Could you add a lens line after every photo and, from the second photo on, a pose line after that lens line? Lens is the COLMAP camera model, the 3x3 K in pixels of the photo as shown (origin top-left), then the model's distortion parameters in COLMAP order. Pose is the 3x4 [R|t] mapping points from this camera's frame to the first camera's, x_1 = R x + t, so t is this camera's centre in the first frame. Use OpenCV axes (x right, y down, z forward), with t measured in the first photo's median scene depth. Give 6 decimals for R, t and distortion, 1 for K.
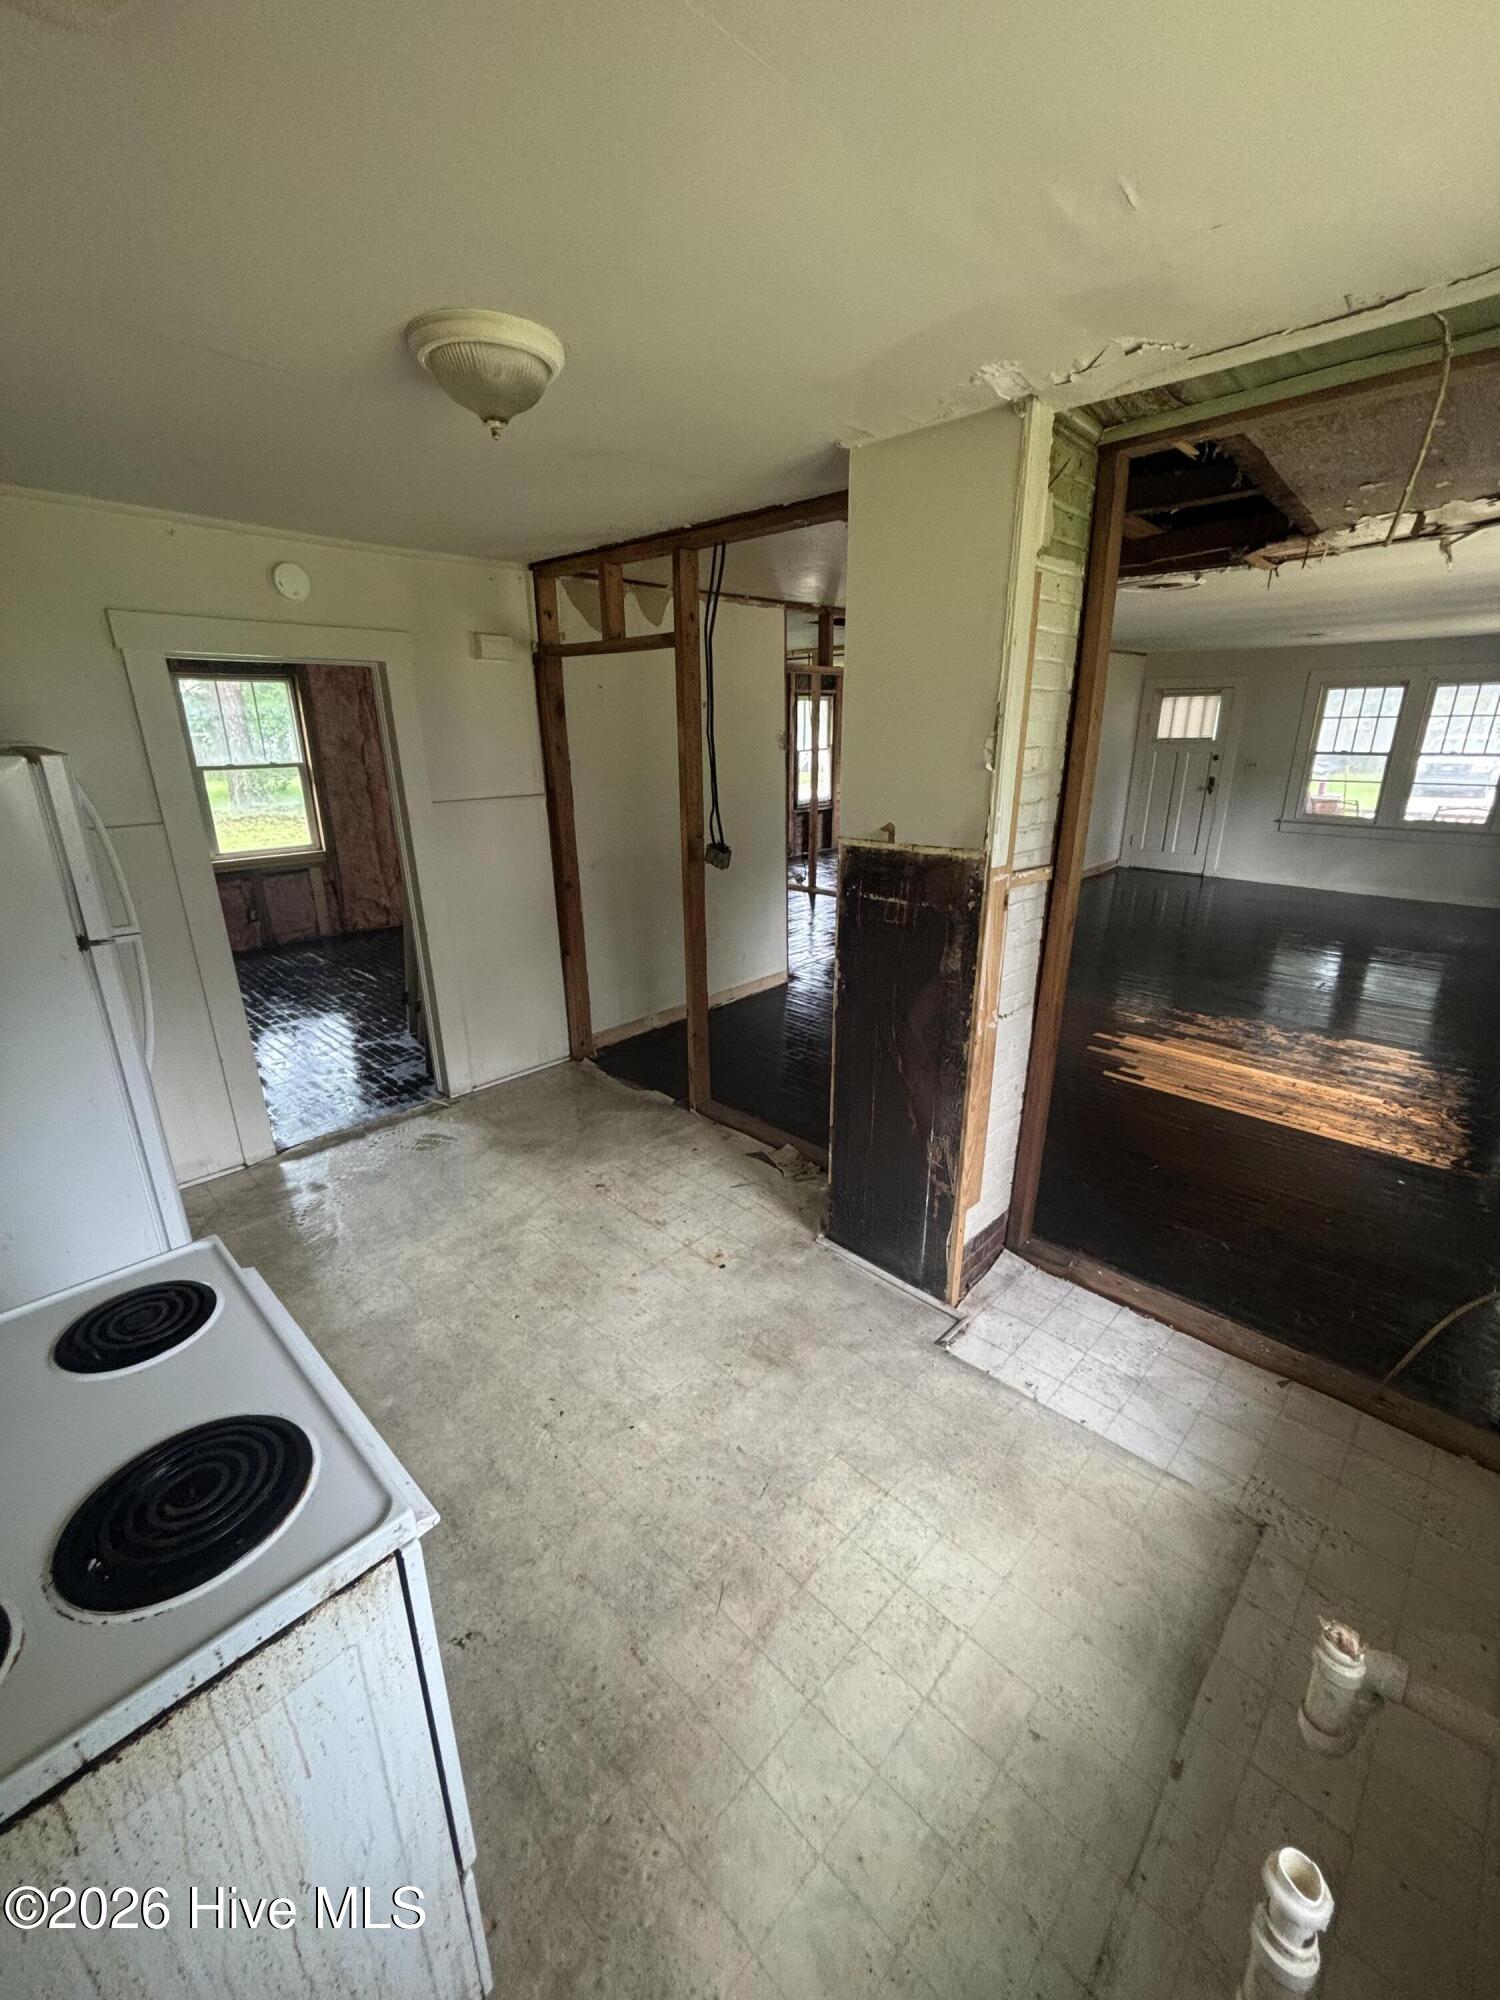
lens RADIAL K [[817.8, 0, 750.0], [0, 817.8, 1000.0], [0, 0, 1]] dist [0.005915, -0.000485]
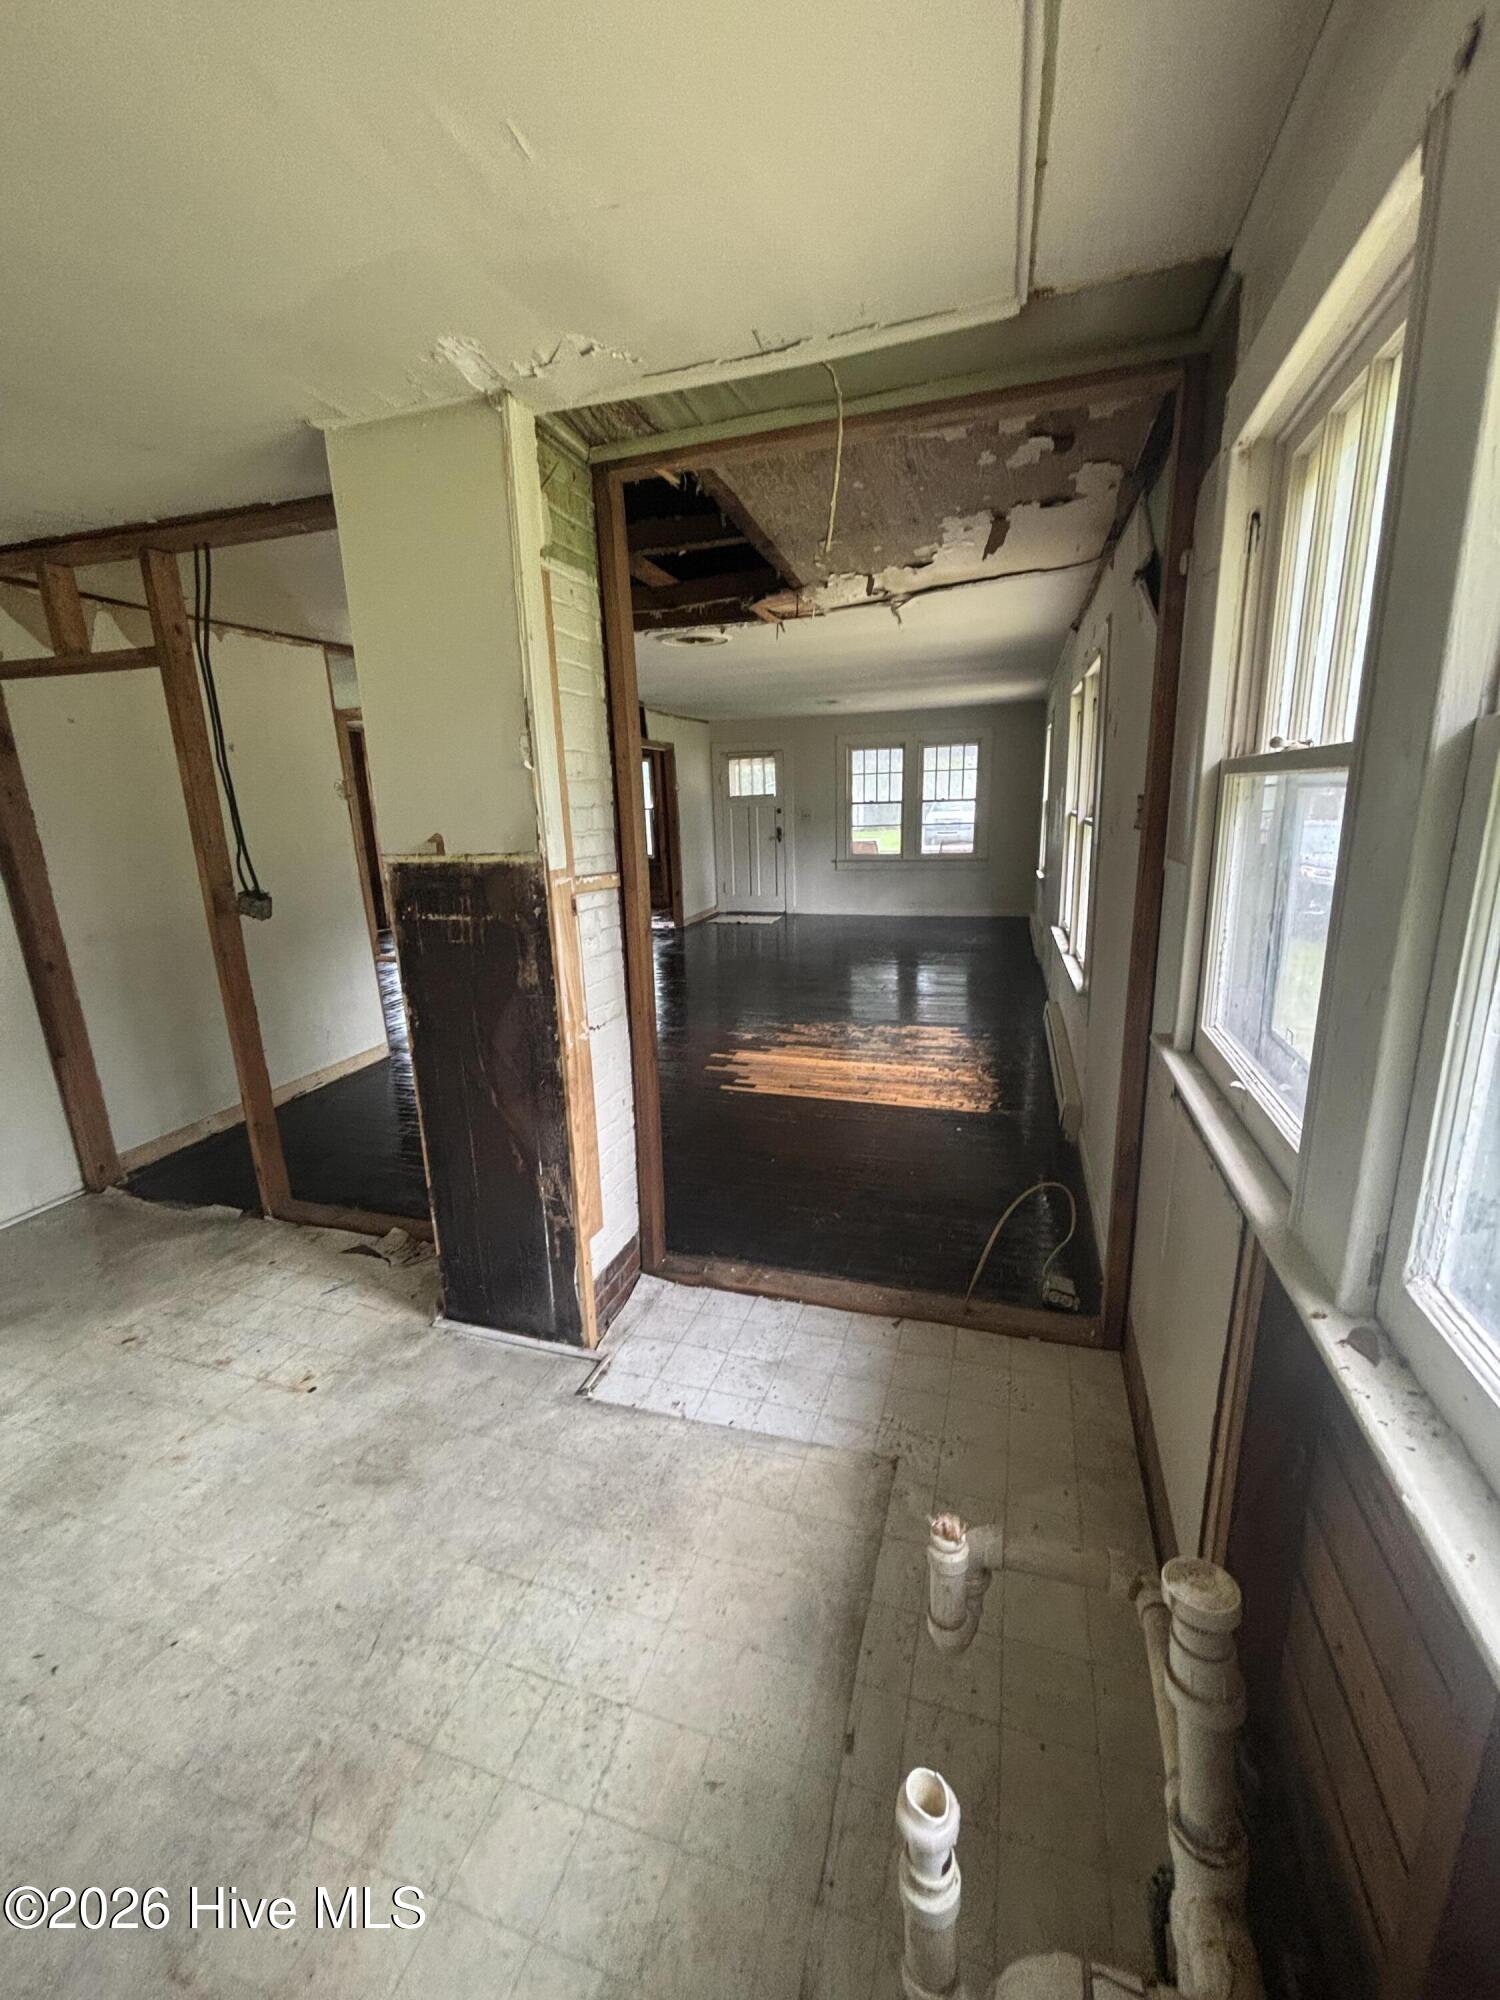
lens RADIAL K [[817.8, 0, 750.0], [0, 817.8, 1000.0], [0, 0, 1]] dist [0.005915, -0.000485]
pose [[0.898991, -0.127809, 0.418904, 0.071450], [0.165138, 0.984795, -0.053933, 0.066543], [-0.405641, 0.117662, 0.906428, 0.046873]]
